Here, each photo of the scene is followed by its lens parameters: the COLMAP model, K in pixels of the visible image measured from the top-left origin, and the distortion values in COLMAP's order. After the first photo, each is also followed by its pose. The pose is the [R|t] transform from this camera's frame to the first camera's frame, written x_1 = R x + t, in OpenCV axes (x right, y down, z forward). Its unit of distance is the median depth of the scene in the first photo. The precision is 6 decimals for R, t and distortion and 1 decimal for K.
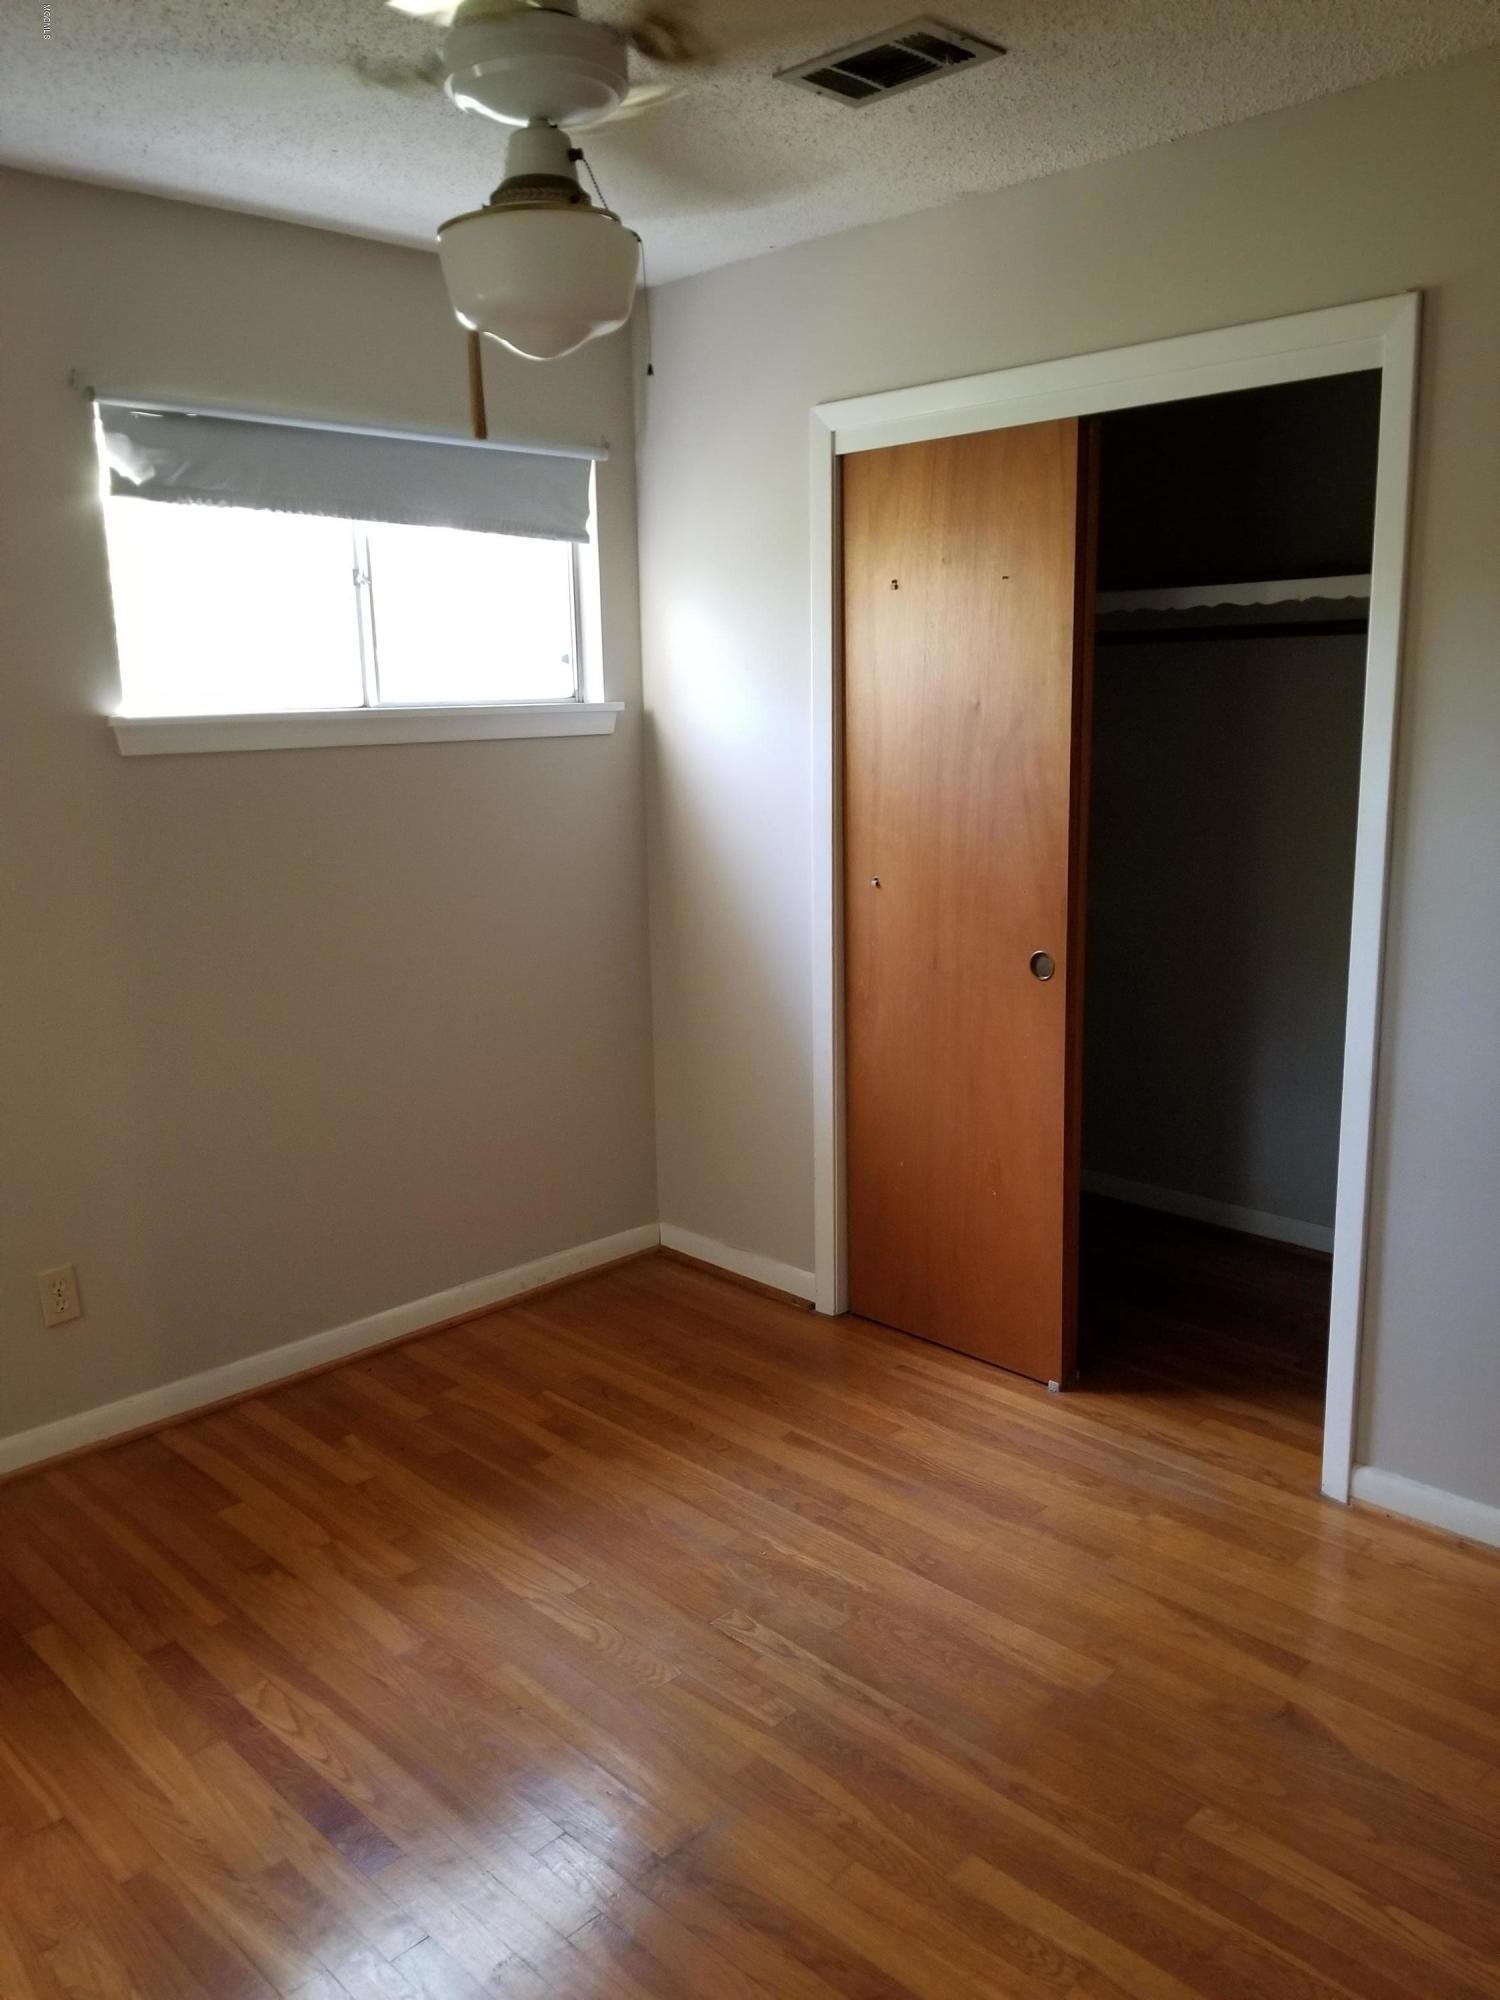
lens RADIAL K [[1565.1, 0, 750.0], [0, 1565.1, 1000.0], [0, 0, 1]] dist [0.066194, -0.099622]
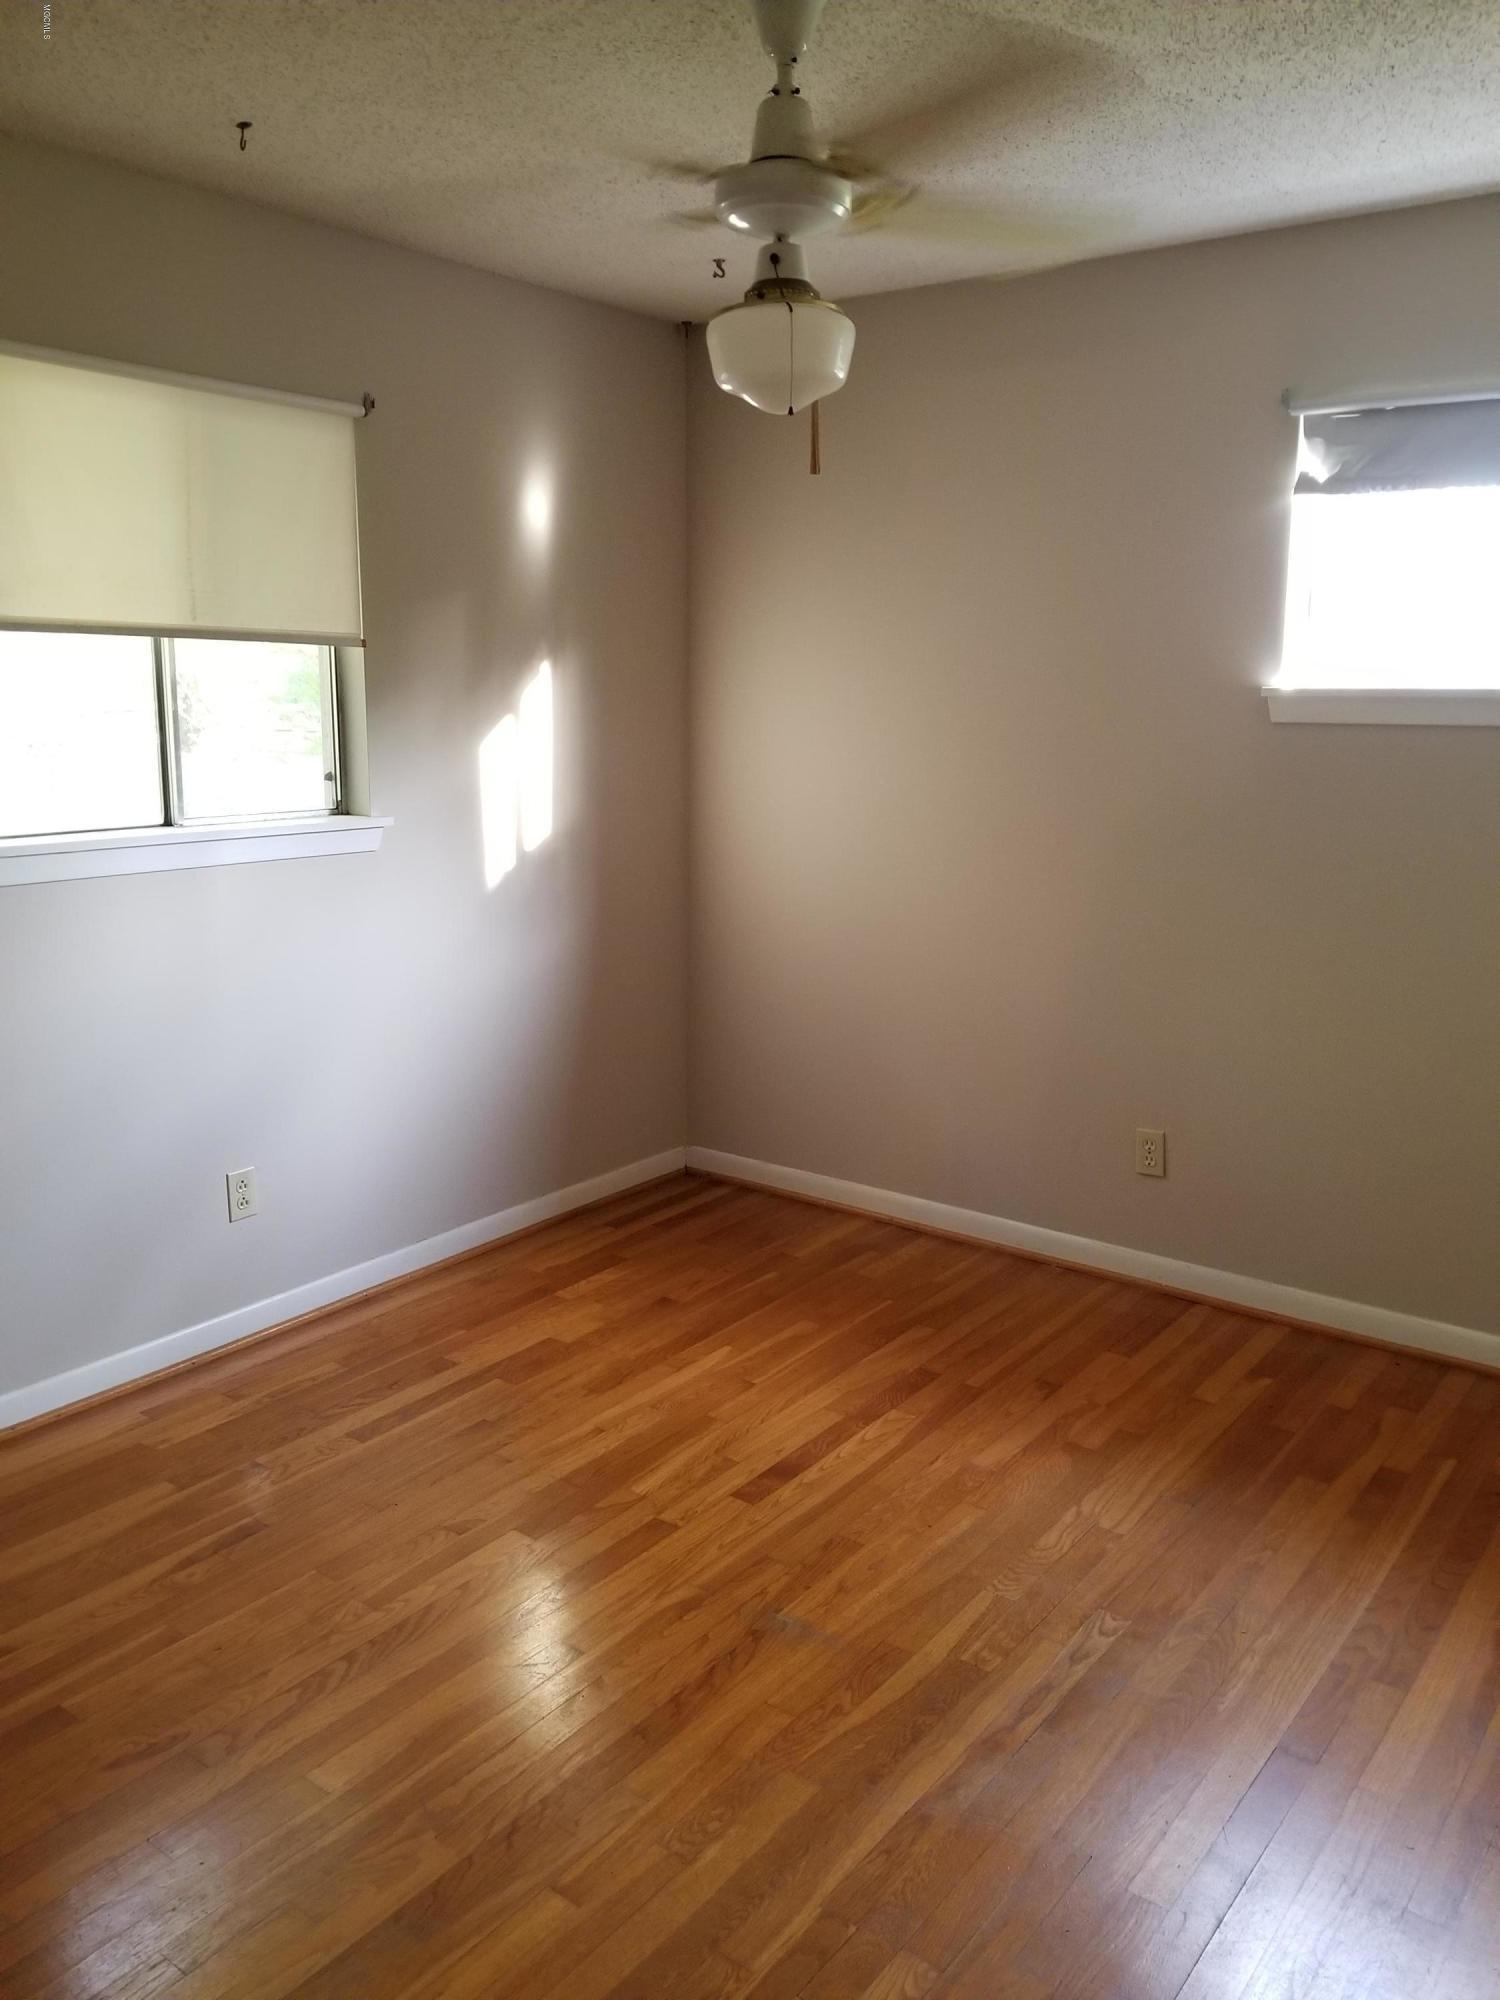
lens RADIAL K [[1555.5, 0, 750.0], [0, 1555.5, 1000.0], [0, 0, 1]] dist [-0.003795, 0.001634]
pose [[0.142241, 0.217806, -0.965571, 0.699288], [-0.209336, 0.960045, 0.185721, -0.093187], [0.967443, 0.175712, 0.182152, 0.473261]]
